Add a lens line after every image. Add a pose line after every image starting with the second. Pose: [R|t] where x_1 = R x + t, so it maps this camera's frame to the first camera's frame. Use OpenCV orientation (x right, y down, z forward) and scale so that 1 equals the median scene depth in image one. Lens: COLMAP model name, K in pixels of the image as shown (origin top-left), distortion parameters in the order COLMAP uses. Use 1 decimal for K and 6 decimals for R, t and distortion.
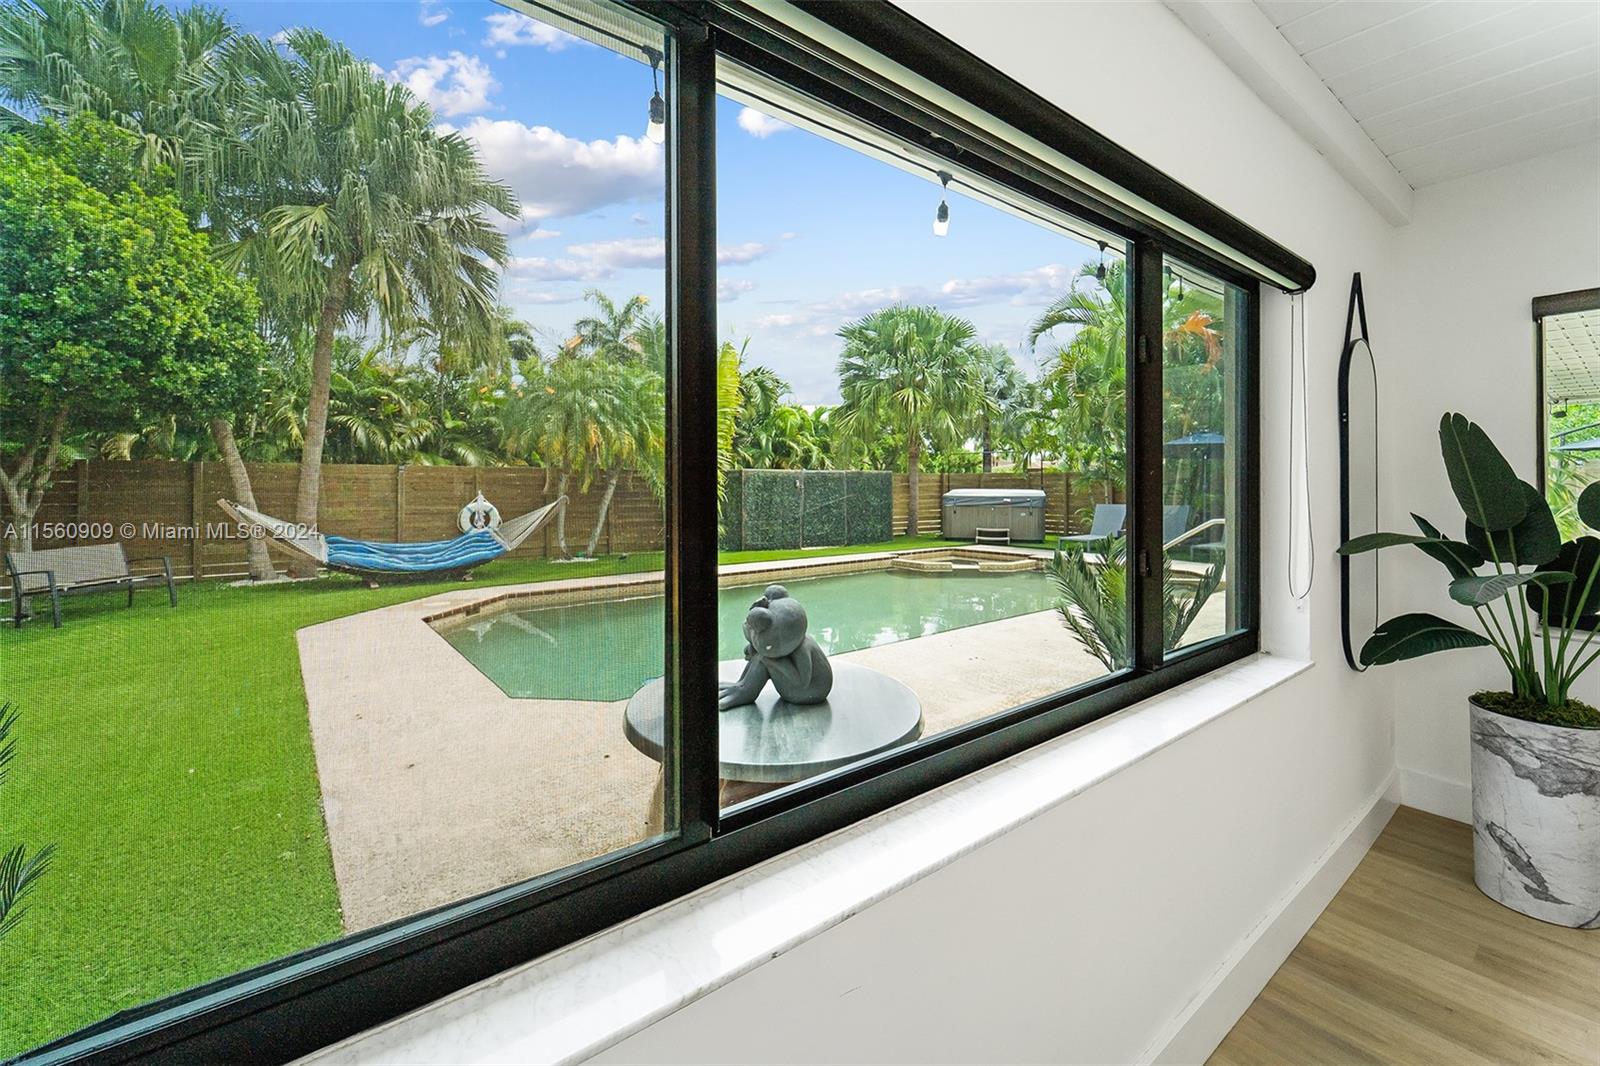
lens RADIAL K [[648.2, 0, 792.5], [0, 648.2, 482.5], [0, 0, 1]] dist [-0.002095, -0.001249]
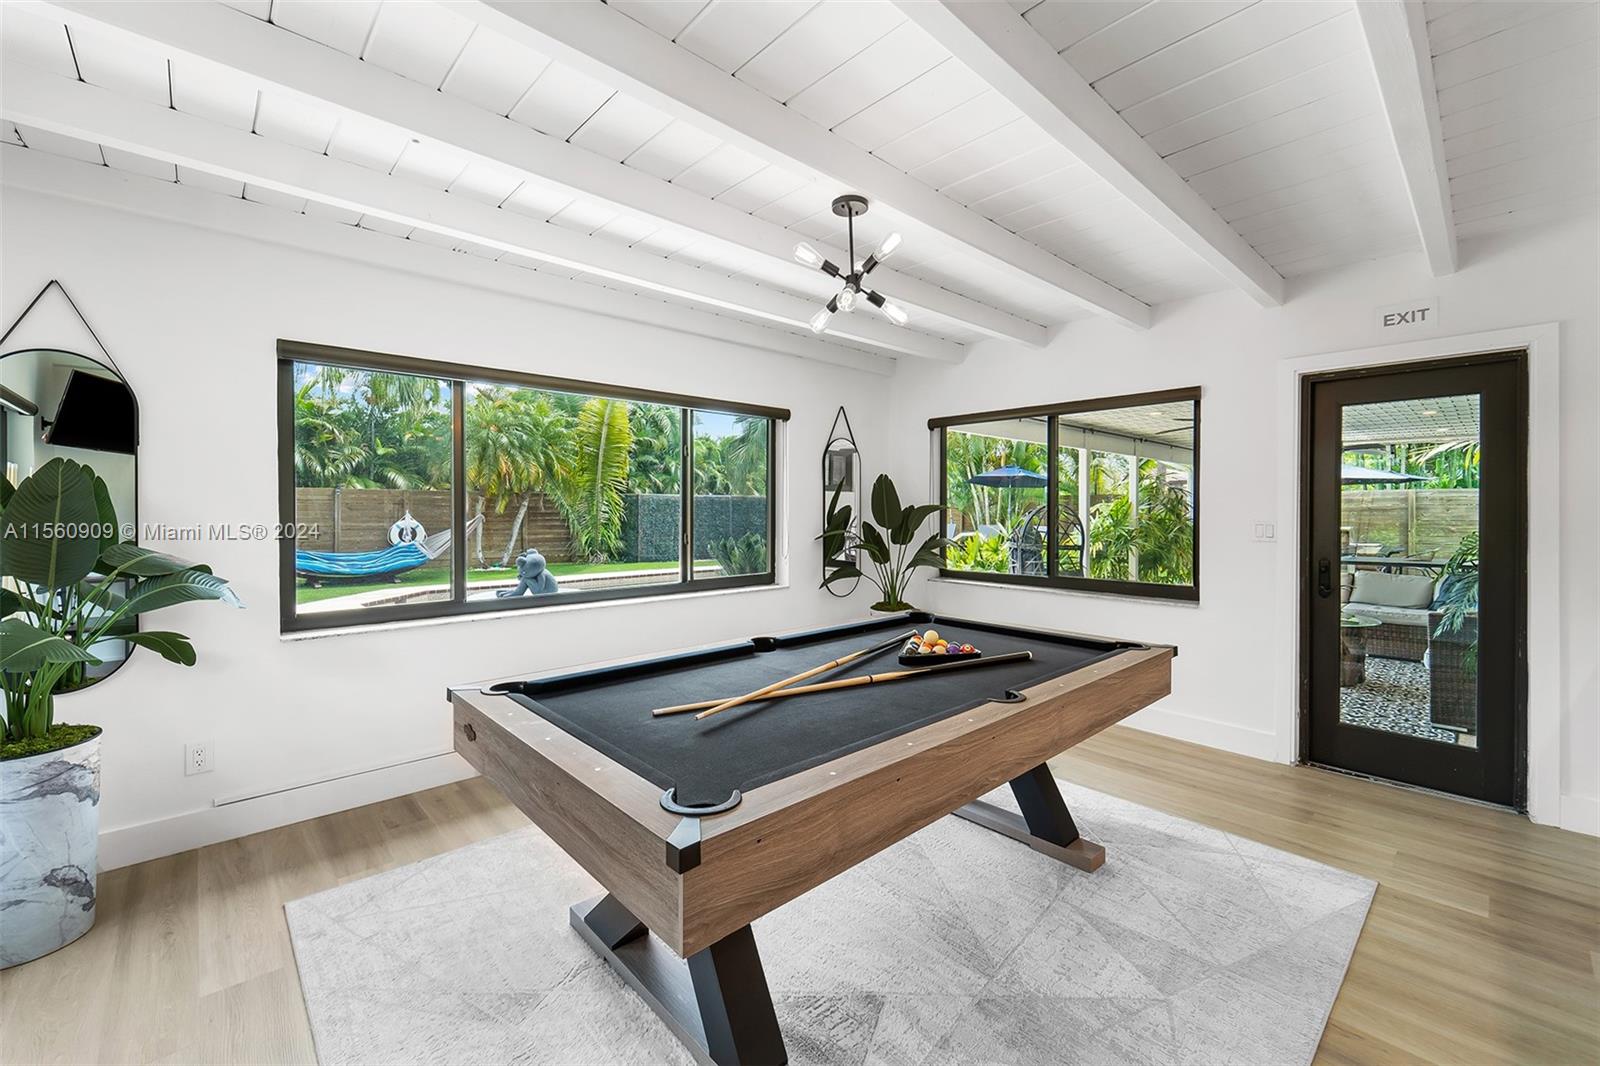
lens RADIAL K [[648.2, 0, 793.2], [0, 648.2, 511.0], [0, 0, 1]] dist [-0.002095, -0.001249]
pose [[0.996566, 0.005131, 0.082649, 0.105219], [-0.005720, 0.999960, 0.006889, 0.001312], [-0.082610, -0.007339, 0.996555, -0.204795]]
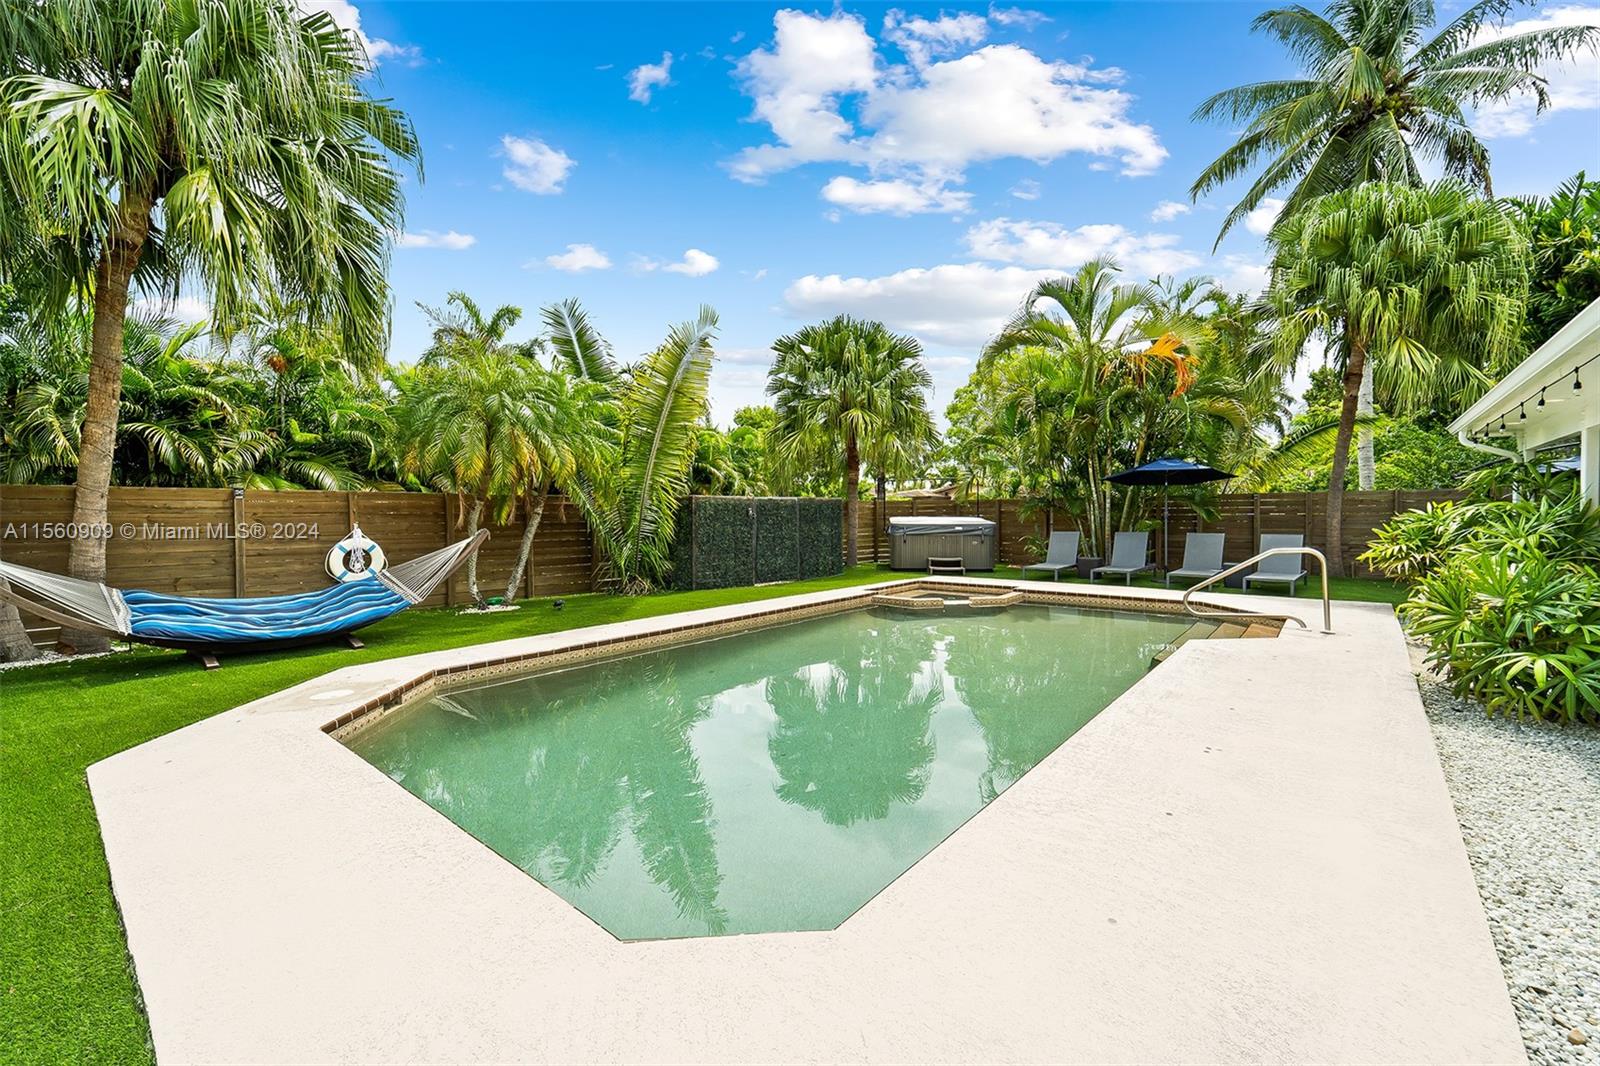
lens RADIAL K [[648.2, 0, 808.6], [0, 648.2, 526.8], [0, 0, 1]] dist [-0.002095, -0.001249]
pose [[0.978551, -0.008789, 0.205818, -0.103359], [0.003470, 0.999651, 0.026191, -0.000889], [-0.205977, -0.024915, 0.978240, 0.125977]]
